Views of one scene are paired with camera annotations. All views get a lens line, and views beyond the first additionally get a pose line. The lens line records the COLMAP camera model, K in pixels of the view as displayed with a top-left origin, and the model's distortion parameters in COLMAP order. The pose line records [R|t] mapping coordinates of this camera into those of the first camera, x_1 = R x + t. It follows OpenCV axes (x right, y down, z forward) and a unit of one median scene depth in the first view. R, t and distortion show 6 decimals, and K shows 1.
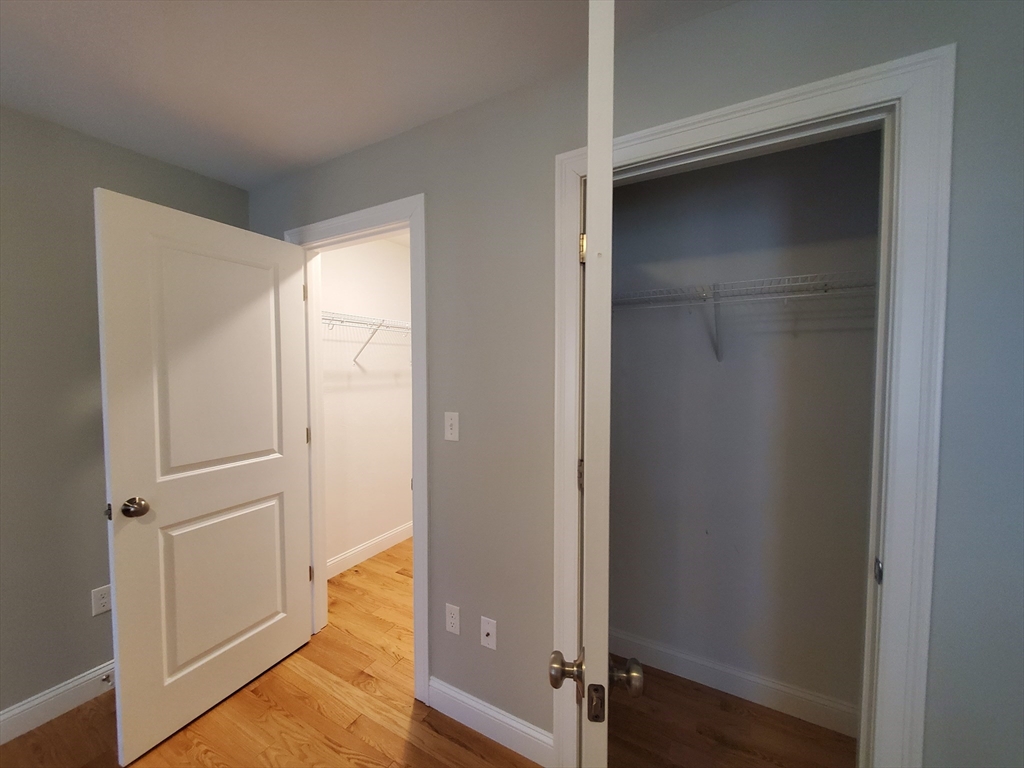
lens RADIAL K [[404.2, 0, 514.1], [0, 404.2, 381.4], [0, 0, 1]] dist [0.000319, -0.001999]
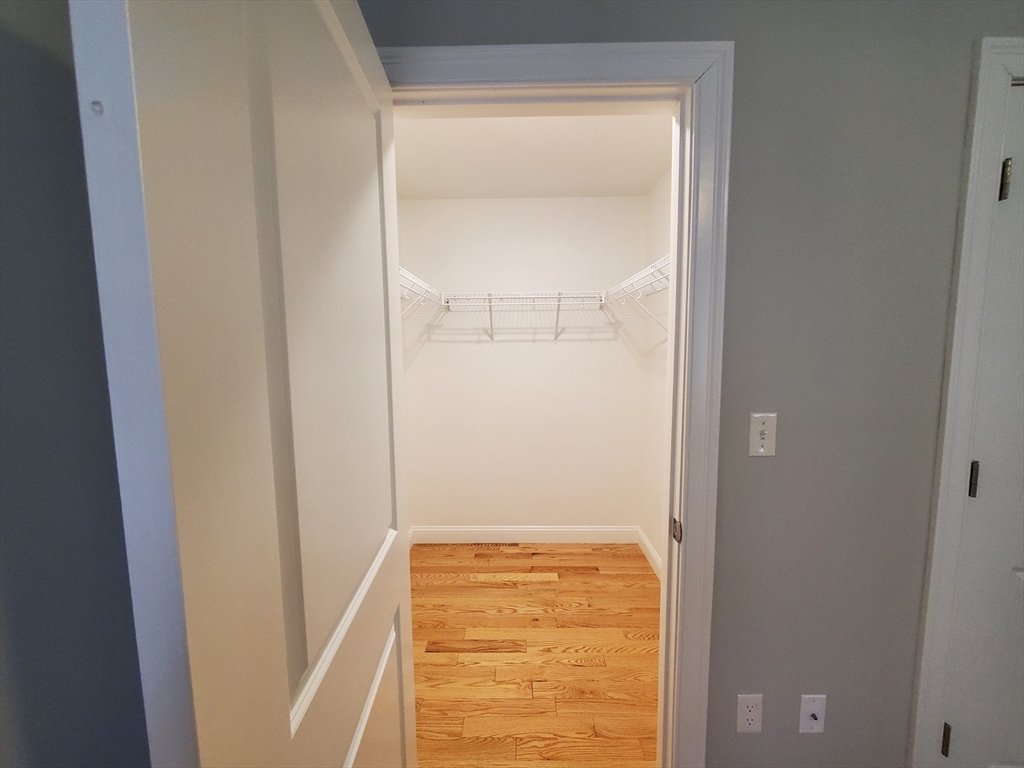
lens RADIAL K [[404.2, 0, 512.5], [0, 404.2, 385.8], [0, 0, 1]] dist [0.000319, -0.001999]
pose [[0.877315, -0.052207, 0.477067, -0.804051], [0.024831, 0.997672, 0.063514, -0.017011], [-0.479273, -0.043876, 0.876569, 0.621801]]
